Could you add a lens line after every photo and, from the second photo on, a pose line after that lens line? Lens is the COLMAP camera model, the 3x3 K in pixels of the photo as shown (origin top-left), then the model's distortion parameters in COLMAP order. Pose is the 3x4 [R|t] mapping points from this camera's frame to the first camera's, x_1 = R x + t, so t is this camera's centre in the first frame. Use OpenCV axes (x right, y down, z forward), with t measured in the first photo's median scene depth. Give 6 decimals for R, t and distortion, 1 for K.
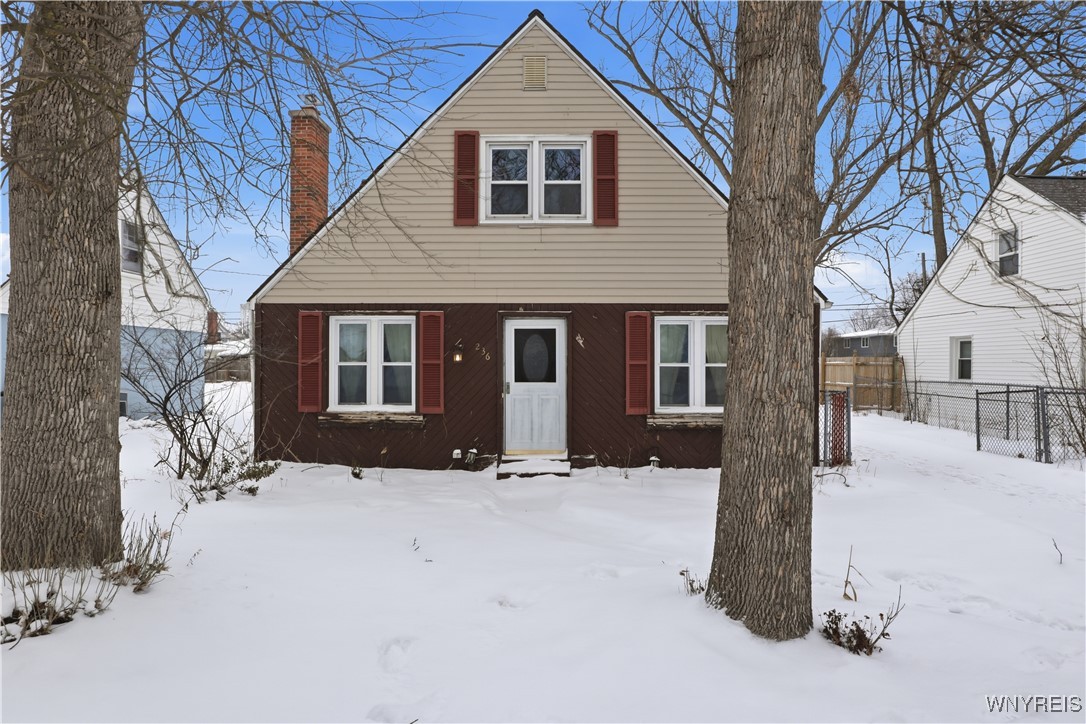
lens RADIAL K [[551.8, 0, 545.6], [0, 551.8, 368.0], [0, 0, 1]] dist [-0.028445, -0.001533]
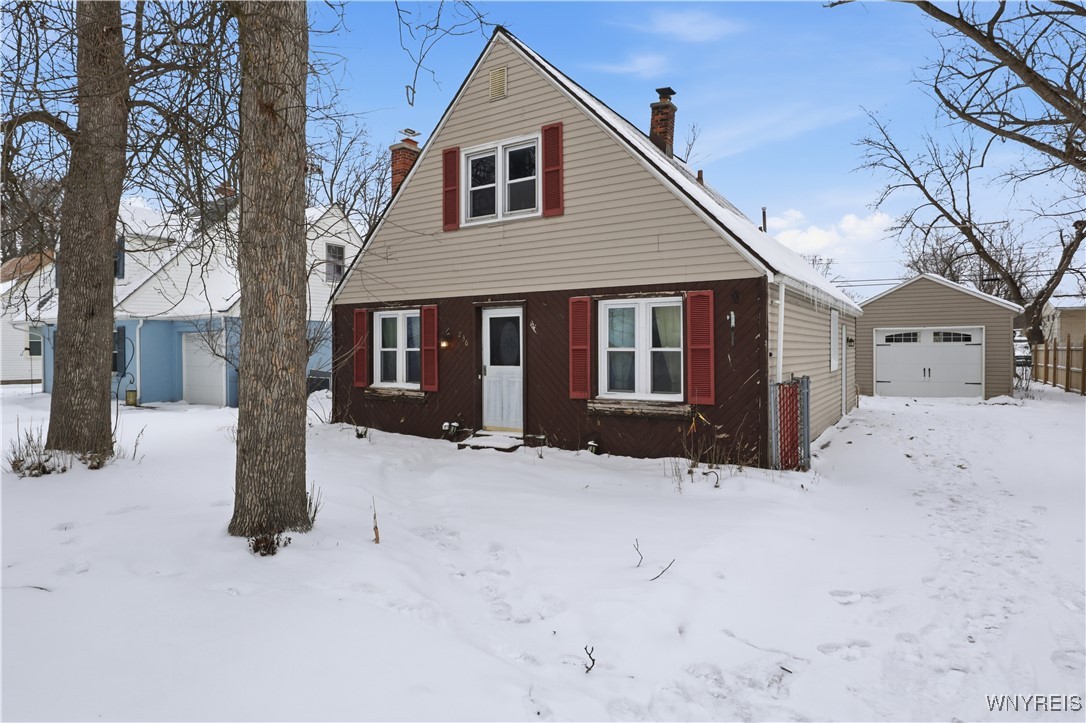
lens RADIAL K [[612.9, 0, 539.9], [0, 612.9, 354.8], [0, 0, 1]] dist [-0.017169, 0.003002]
pose [[0.843373, 0.000686, -0.537328, 0.706828], [0.000149, 0.999999, 0.001510, 0.002154], [0.537329, -0.001354, 0.843372, 0.010815]]
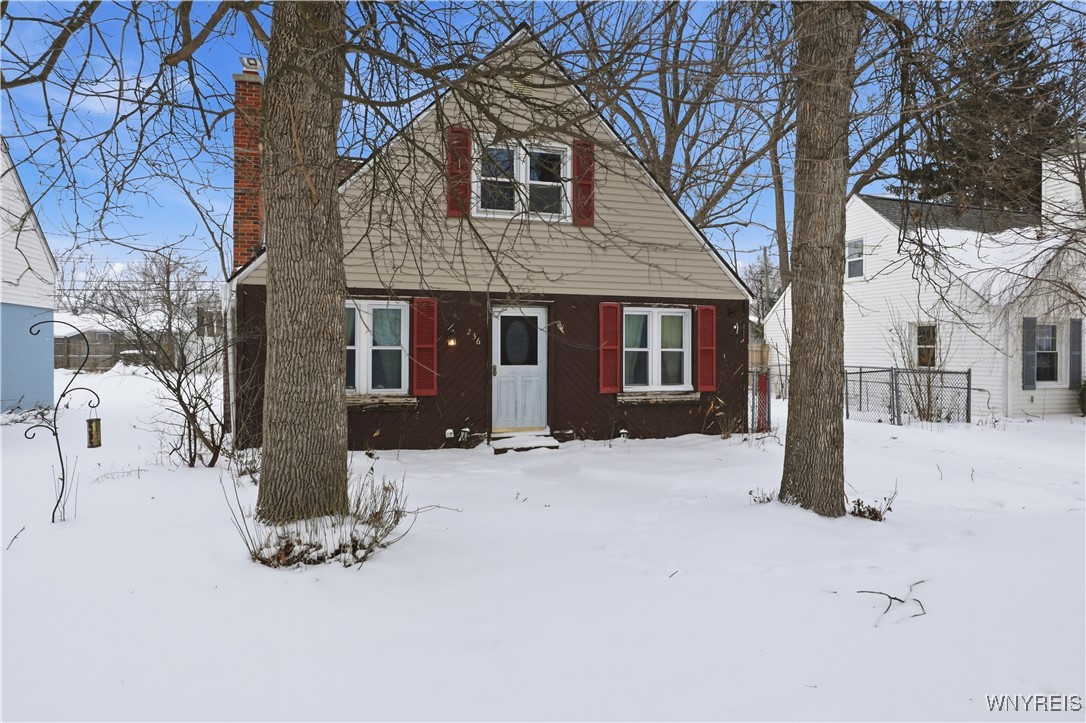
lens RADIAL K [[612.9, 0, 545.5], [0, 612.9, 355.0], [0, 0, 1]] dist [-0.017169, 0.003002]
pose [[0.957720, 0.000376, 0.287702, -0.322573], [-0.001235, 0.999995, 0.002805, 0.002034], [-0.287700, -0.003041, 0.957716, -0.175413]]
